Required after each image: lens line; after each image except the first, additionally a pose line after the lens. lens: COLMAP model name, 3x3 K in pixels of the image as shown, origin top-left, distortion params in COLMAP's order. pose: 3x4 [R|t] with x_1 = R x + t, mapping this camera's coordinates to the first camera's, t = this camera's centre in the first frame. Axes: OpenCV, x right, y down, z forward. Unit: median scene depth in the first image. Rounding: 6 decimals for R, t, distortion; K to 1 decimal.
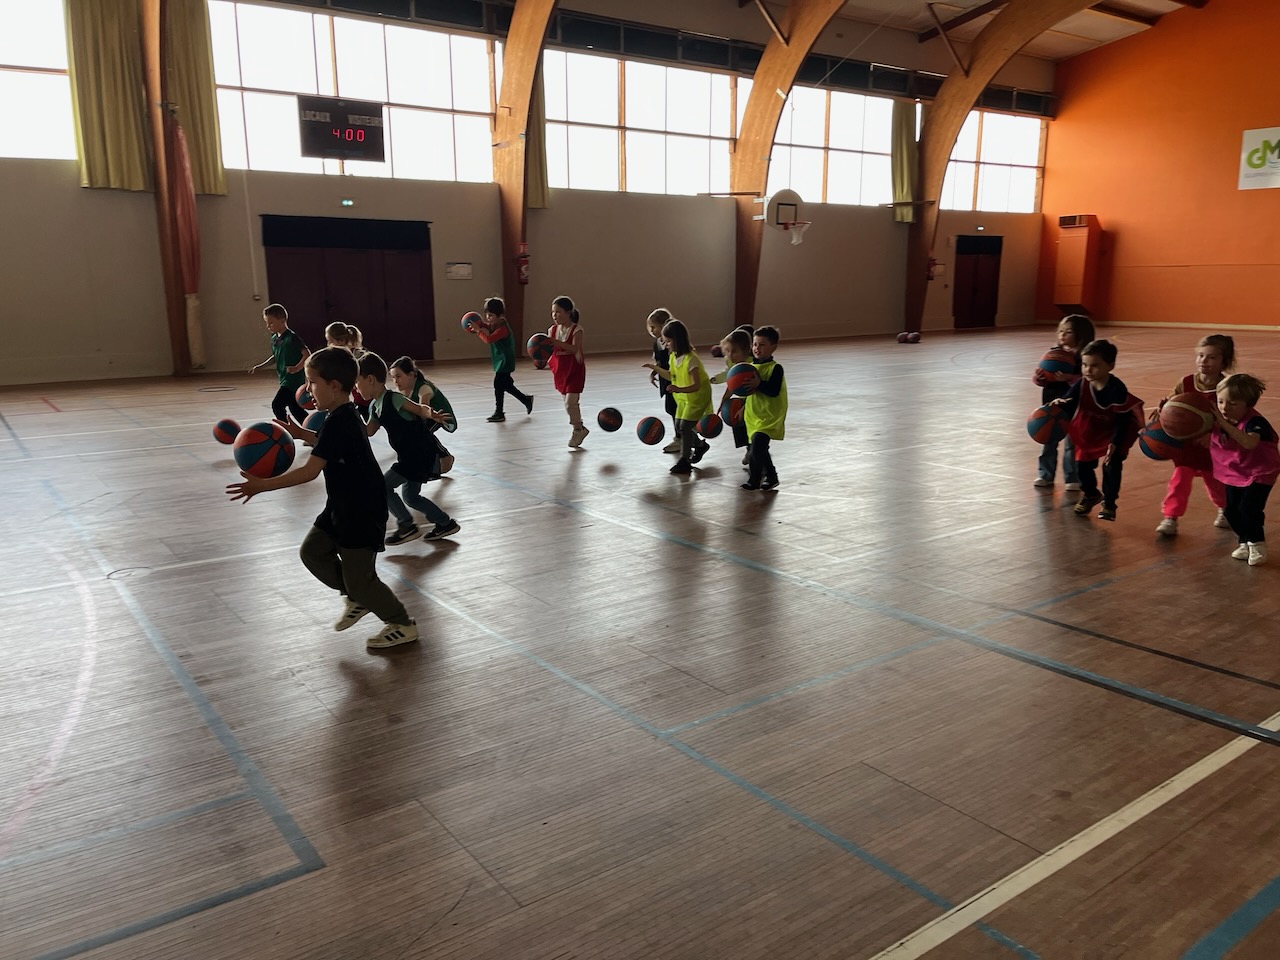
lens RADIAL K [[960.3, 0, 610.3], [0, 960.3, 480.1], [0, 0, 1]] dist [0.000179, 0.001222]
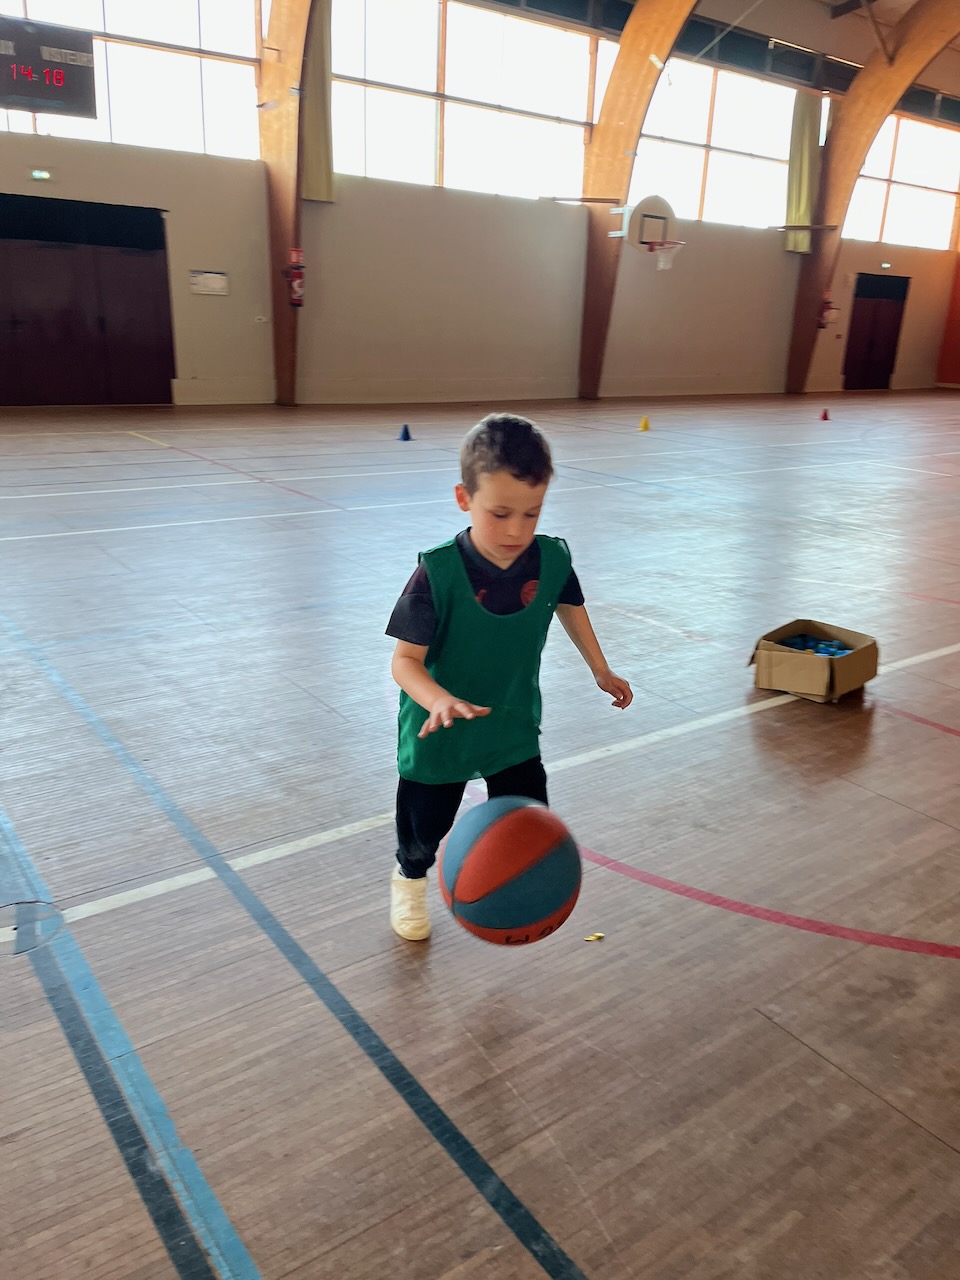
lens RADIAL K [[977.7, 0, 480.0], [0, 977.7, 640.0], [0, 0, 1]] dist [0.079946, -0.143224]
pose [[0.998512, 0.038542, 0.038570, 0.026744], [-0.042741, 0.992475, 0.114746, -0.034970], [-0.033857, -0.116224, 0.992646, 0.174853]]
